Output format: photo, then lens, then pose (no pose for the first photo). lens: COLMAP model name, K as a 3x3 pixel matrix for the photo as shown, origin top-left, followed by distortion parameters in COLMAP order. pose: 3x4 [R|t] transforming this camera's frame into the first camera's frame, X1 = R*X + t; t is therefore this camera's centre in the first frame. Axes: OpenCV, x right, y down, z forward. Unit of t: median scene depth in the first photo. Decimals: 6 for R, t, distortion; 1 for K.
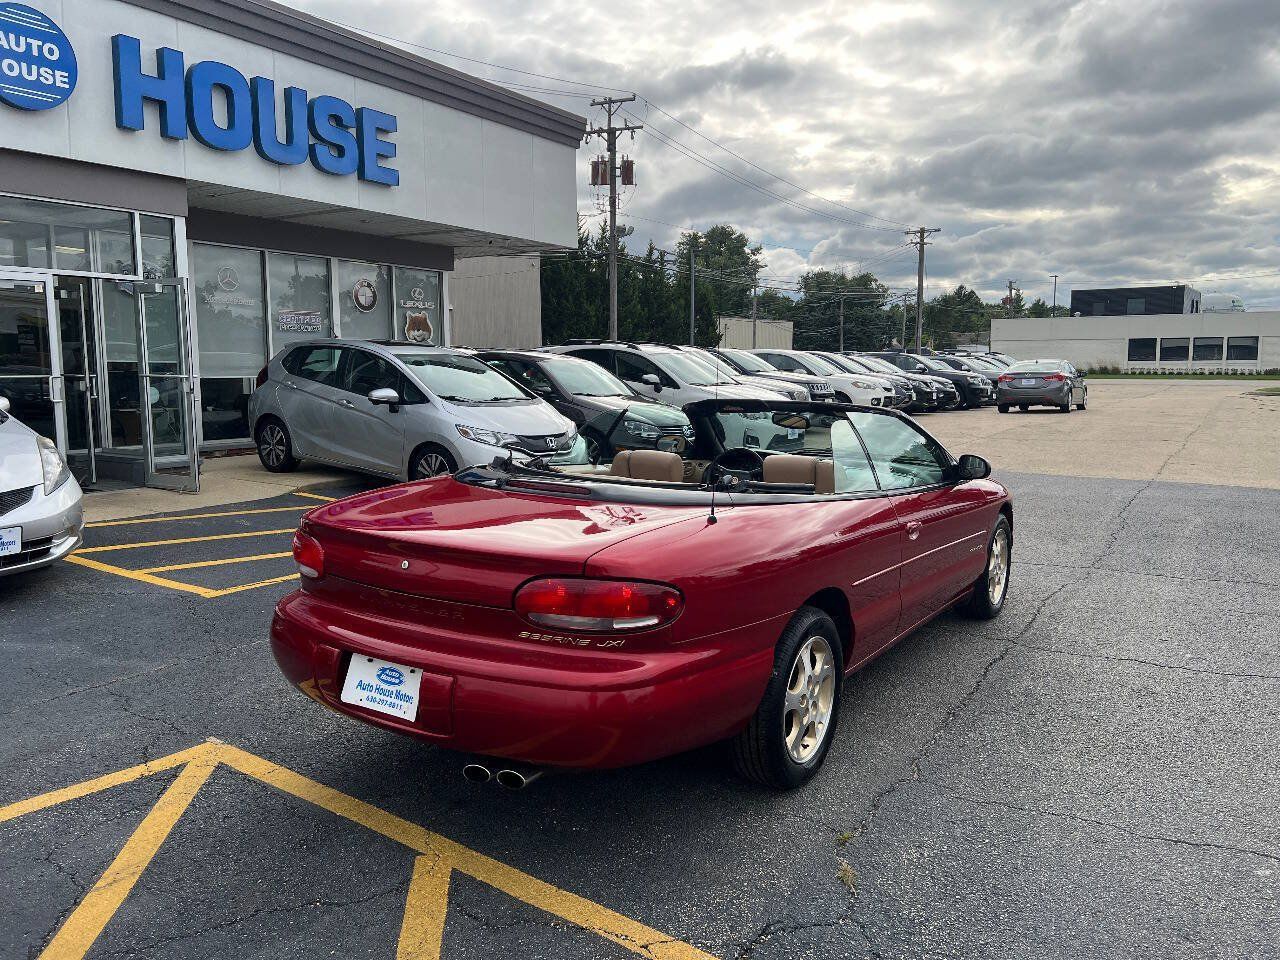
lens RADIAL K [[956.3, 0, 653.8], [0, 956.3, 483.7], [0, 0, 1]] dist [0.055453, -0.064057]
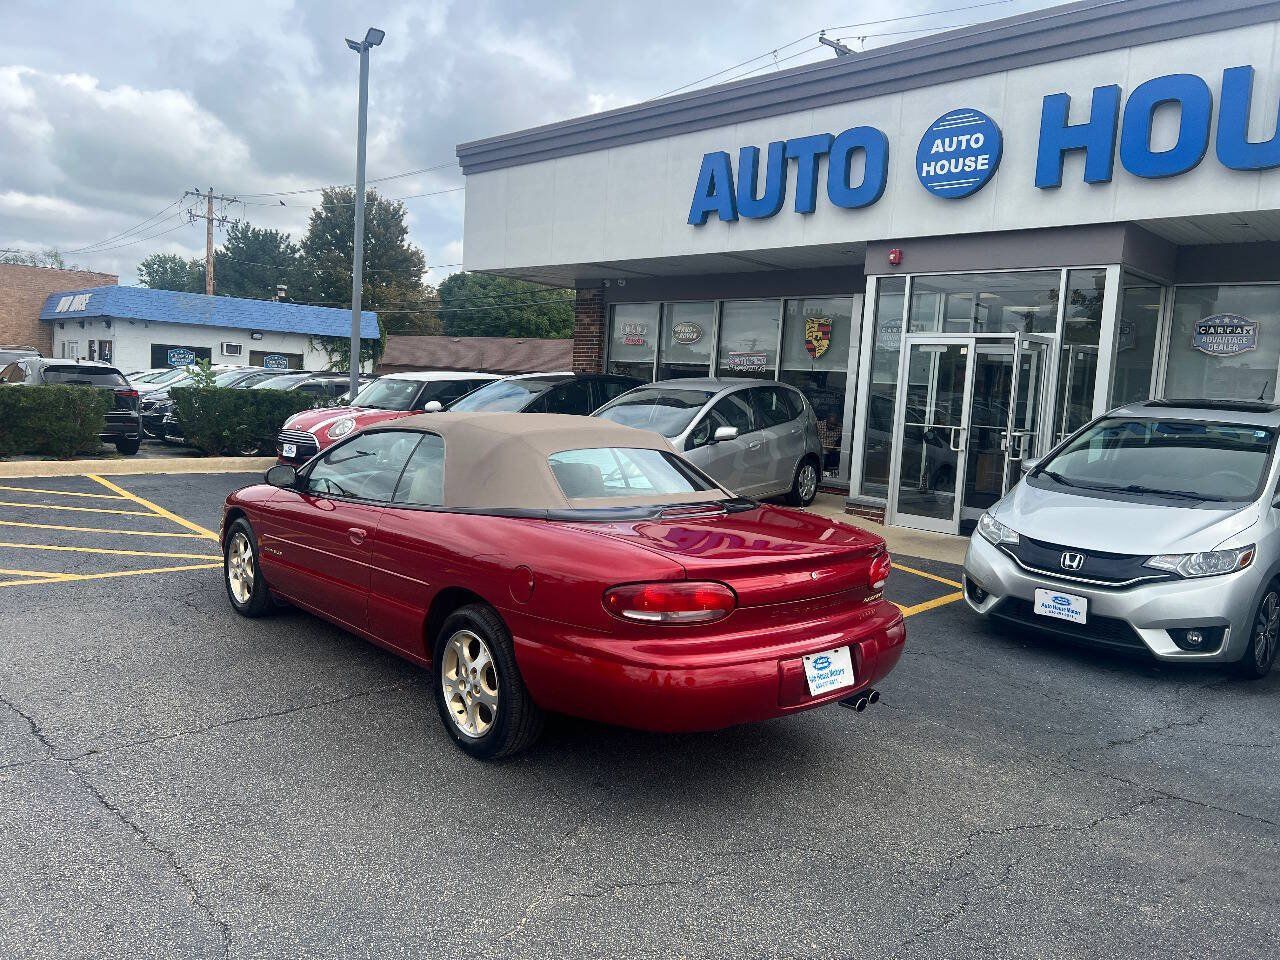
lens RADIAL K [[962.5, 0, 644.1], [0, 962.5, 479.6], [0, 0, 1]] dist [0.057243, -0.057034]
pose [[-0.220813, 0.078302, -0.972168, 0.533000], [-0.179912, 0.976396, 0.119507, -0.115352], [0.958579, 0.201293, -0.201514, 0.844508]]
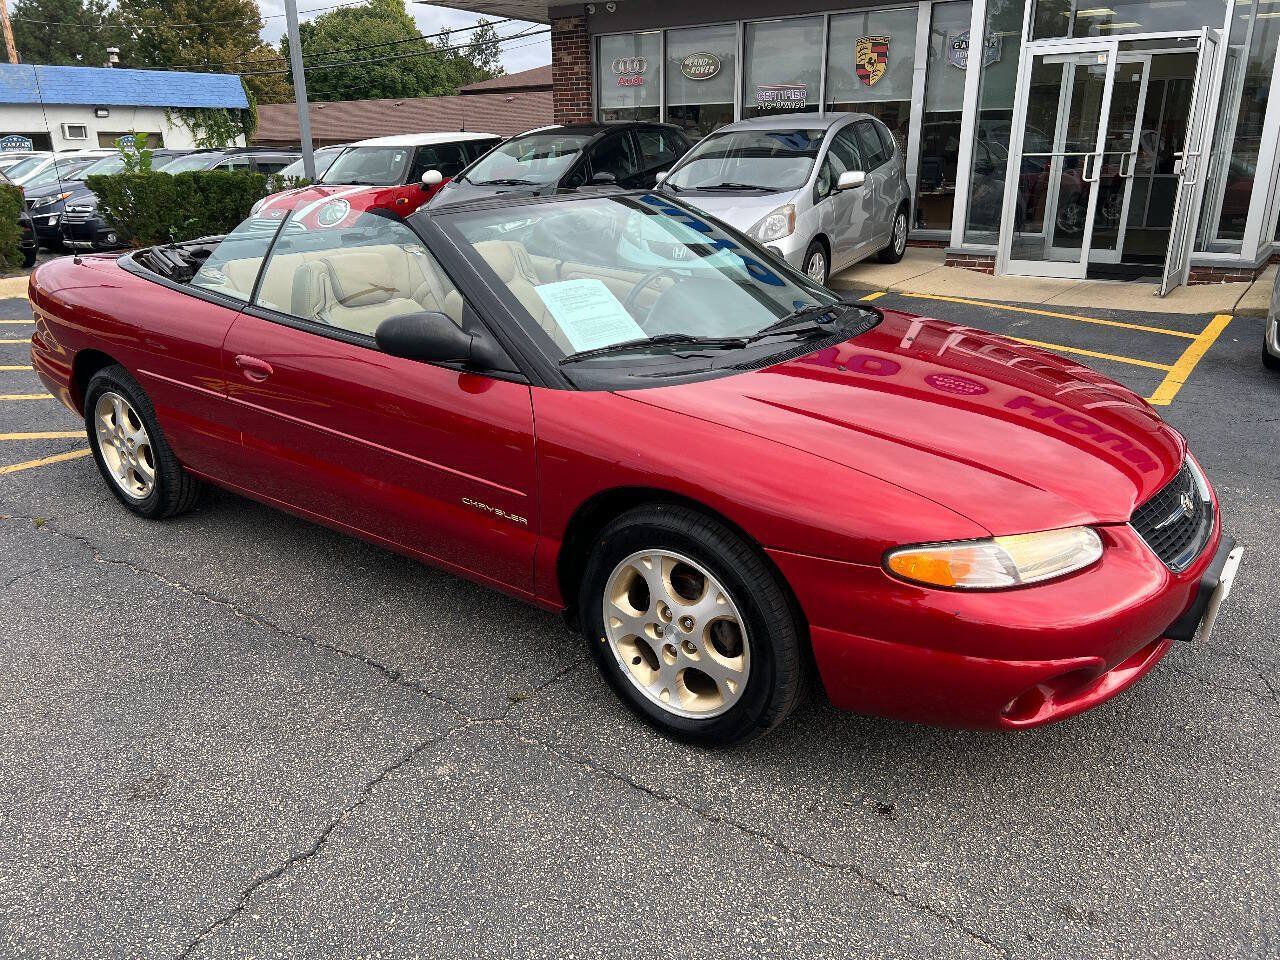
lens RADIAL K [[956.3, 0, 653.8], [0, 956.3, 483.7], [0, 0, 1]] dist [0.055453, -0.064057]
pose [[-0.068715, 0.324127, -0.943515, 0.427400], [-0.117174, 0.936582, 0.330279, -0.066039], [0.990731, 0.133250, -0.026378, 0.596263]]
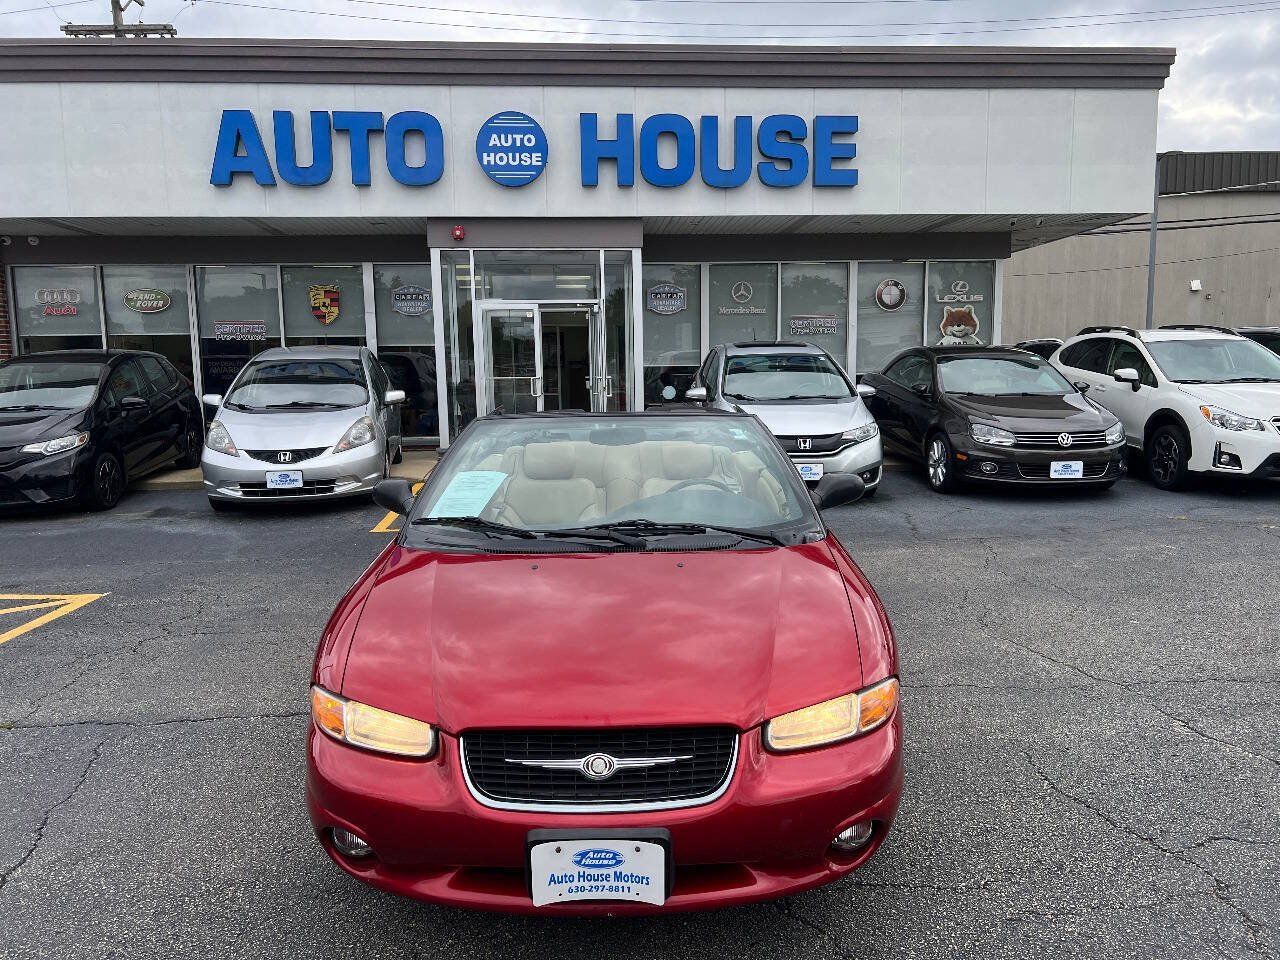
lens RADIAL K [[958.0, 0, 640.3], [0, 958.0, 491.9], [0, 0, 1]] dist [0.051743, -0.052828]
pose [[0.592766, 0.090853, -0.800234, 0.554319], [-0.083513, 0.995194, 0.051126, -0.029192], [0.801033, 0.036524, 0.597504, 0.292302]]
